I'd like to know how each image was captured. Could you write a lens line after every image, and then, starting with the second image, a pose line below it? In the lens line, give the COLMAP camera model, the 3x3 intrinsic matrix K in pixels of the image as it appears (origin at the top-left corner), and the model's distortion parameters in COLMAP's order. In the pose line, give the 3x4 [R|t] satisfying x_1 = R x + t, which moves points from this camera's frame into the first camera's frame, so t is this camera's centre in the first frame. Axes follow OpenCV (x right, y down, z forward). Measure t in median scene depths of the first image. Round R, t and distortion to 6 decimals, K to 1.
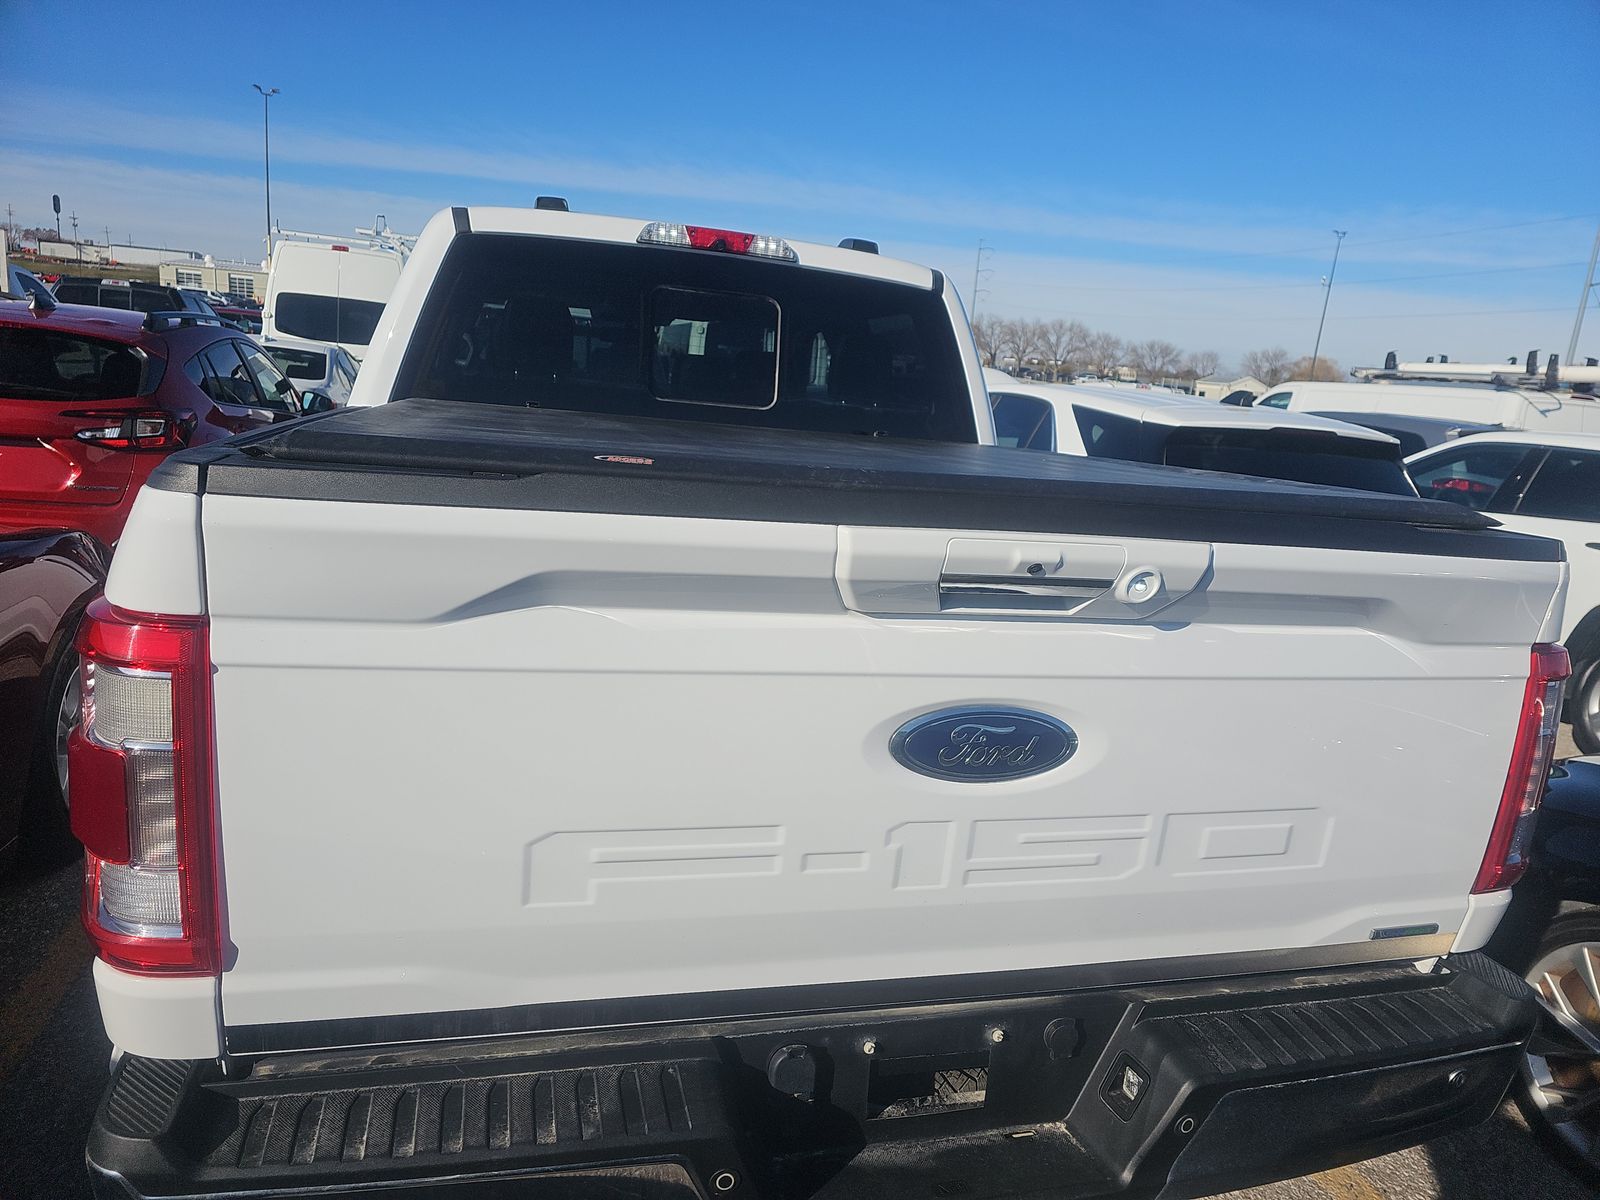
lens RADIAL K [[1043.2, 0, 831.6], [0, 1043.2, 603.2], [0, 0, 1]] dist [0.065659, -0.069972]
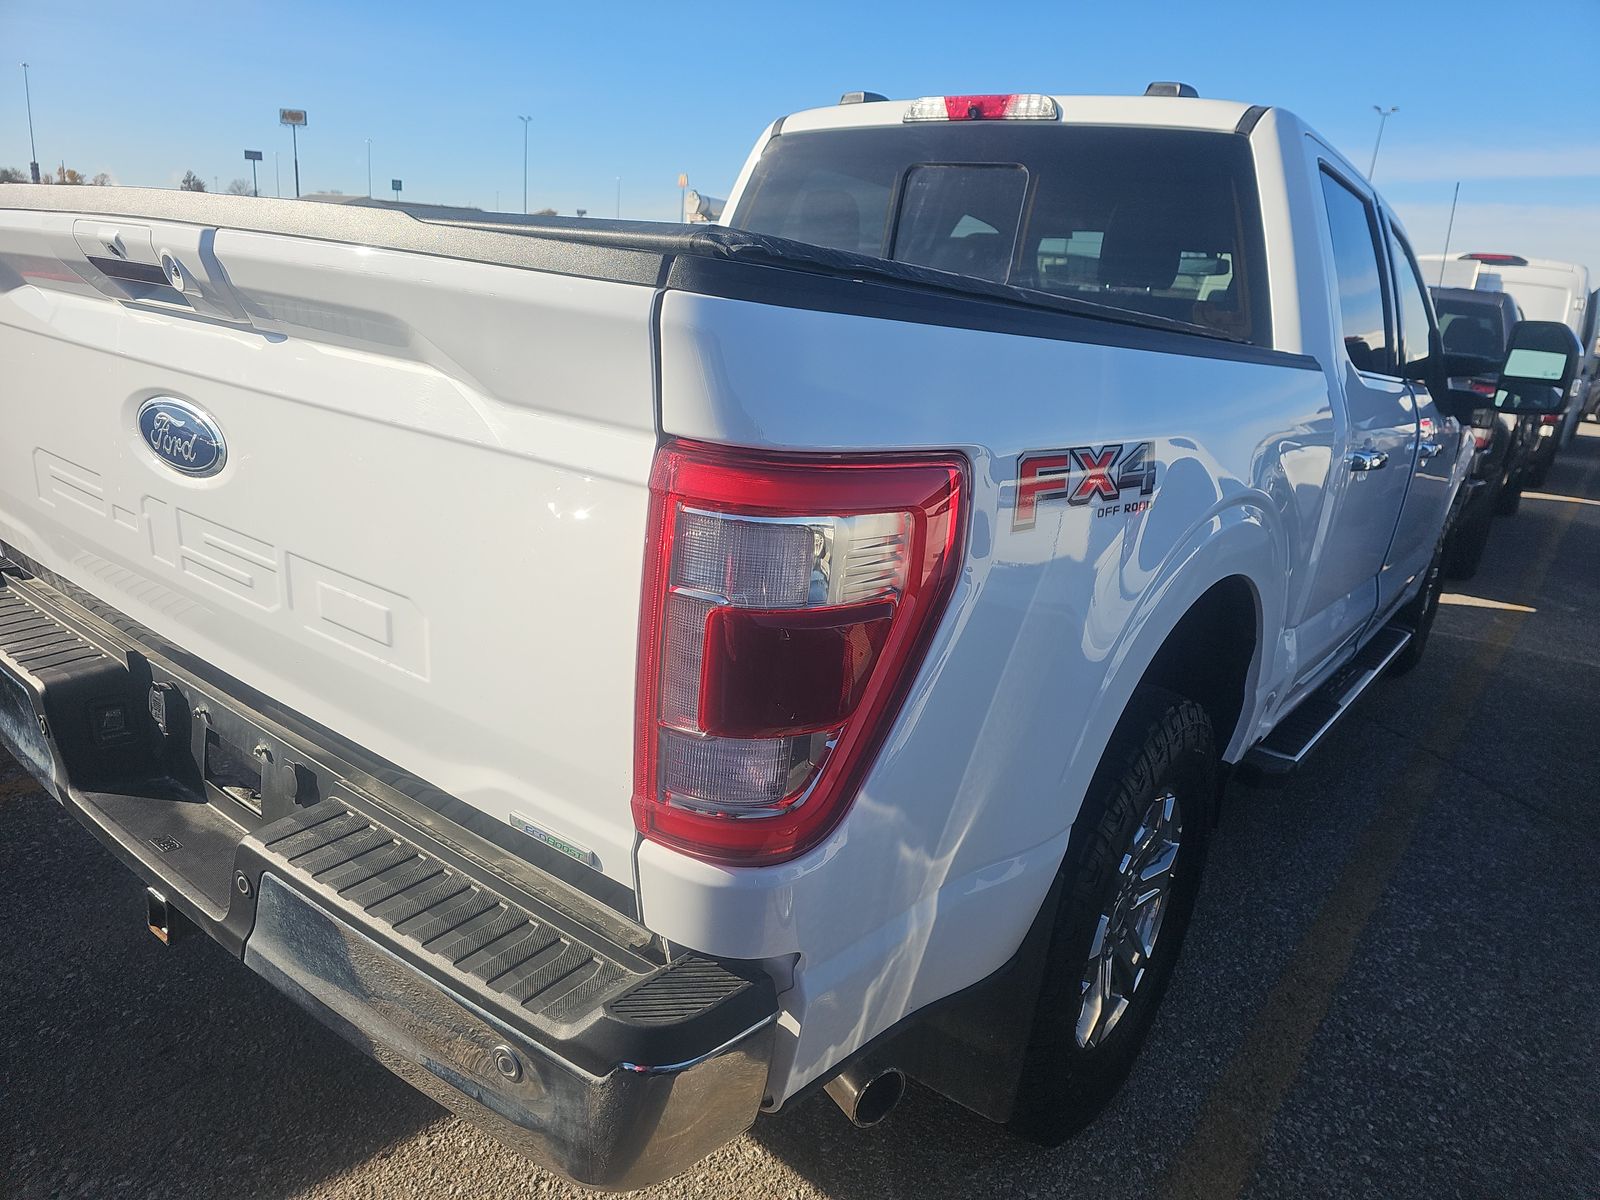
lens RADIAL K [[1043.2, 0, 831.6], [0, 1043.2, 603.2], [0, 0, 1]] dist [0.065659, -0.069972]
pose [[0.603808, 0.187047, -0.774874, 0.621614], [-0.204256, 0.975930, 0.076416, 0.035671], [0.770516, 0.112132, 0.627480, 0.369699]]
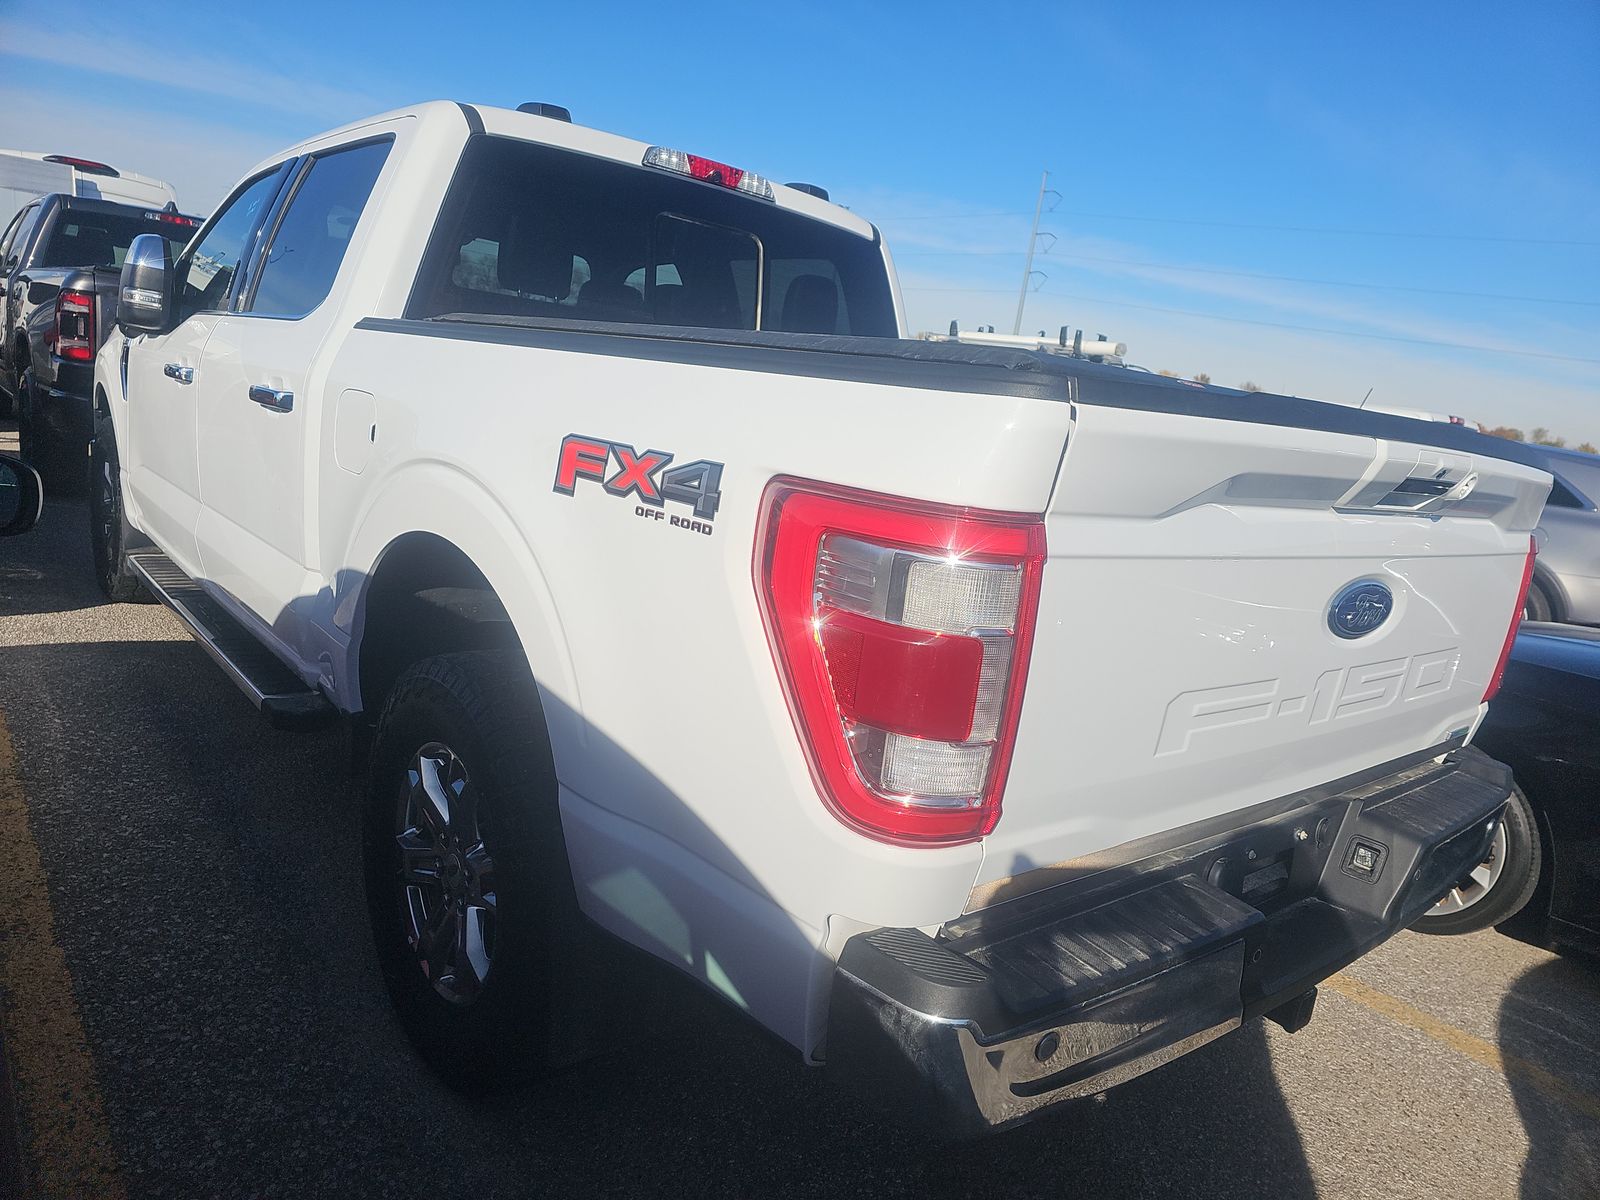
lens RADIAL K [[1043.2, 0, 831.6], [0, 1043.2, 603.2], [0, 0, 1]] dist [0.065659, -0.069972]
pose [[0.910047, -0.053033, 0.411097, -0.442194], [0.033376, 0.997936, 0.054852, 0.013590], [-0.413158, -0.036197, 0.909940, 0.025316]]
